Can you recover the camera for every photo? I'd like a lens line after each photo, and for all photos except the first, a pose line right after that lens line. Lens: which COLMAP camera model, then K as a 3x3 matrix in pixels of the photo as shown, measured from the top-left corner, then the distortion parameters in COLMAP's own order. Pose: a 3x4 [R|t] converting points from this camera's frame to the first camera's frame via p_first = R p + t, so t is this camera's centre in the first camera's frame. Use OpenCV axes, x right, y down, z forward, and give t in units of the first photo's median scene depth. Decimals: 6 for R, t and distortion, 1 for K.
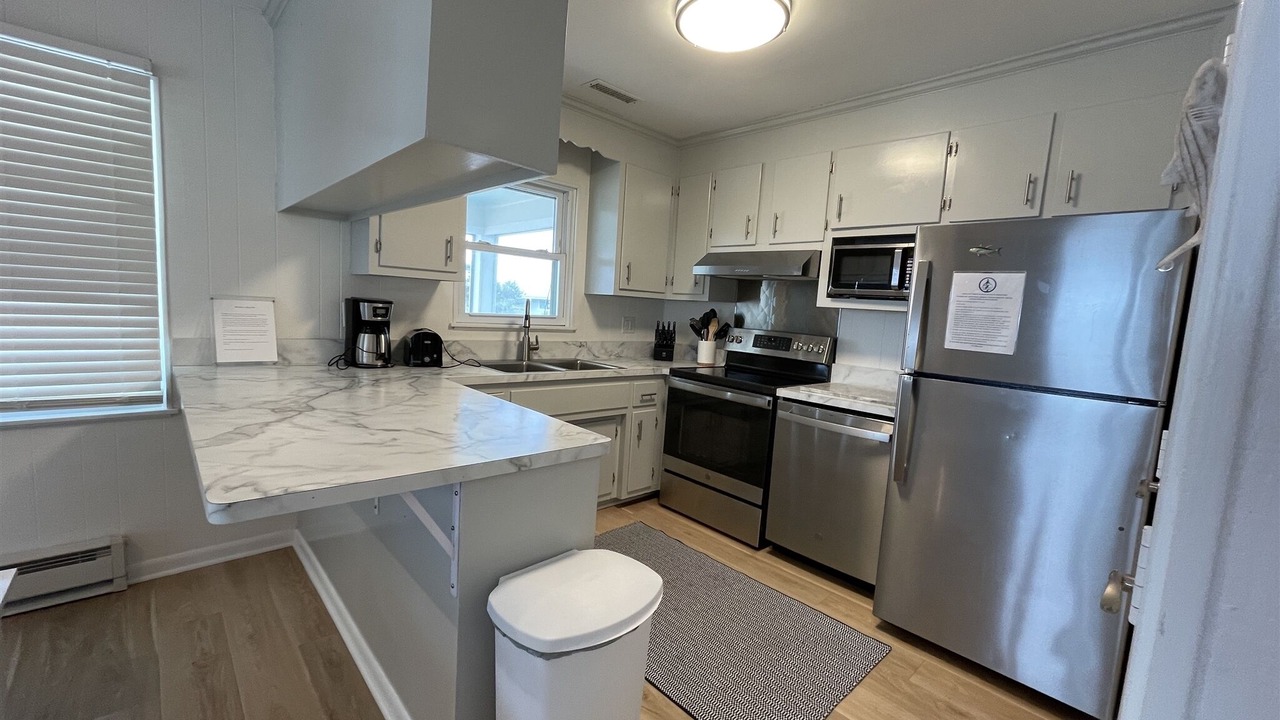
lens RADIAL K [[510.1, 0, 640.1], [0, 510.1, 360.1], [0, 0, 1]] dist [-0.001406, 0.000055]
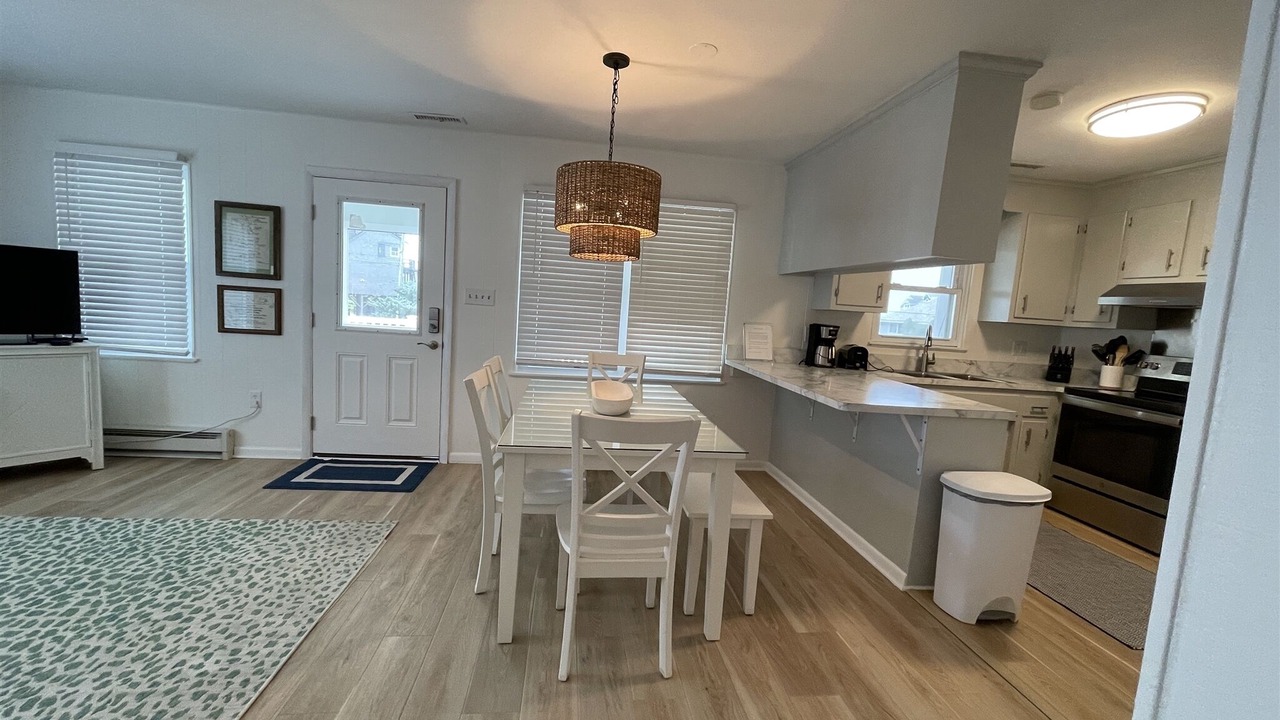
lens RADIAL K [[517.3, 0, 633.7], [0, 517.3, 362.5], [0, 0, 1]] dist [-0.001750, 0.000045]
pose [[0.799714, 0.054350, -0.597916, -0.024865], [-0.076661, 0.996986, -0.011909, 0.048619], [0.595466, 0.055361, 0.801470, -0.495684]]
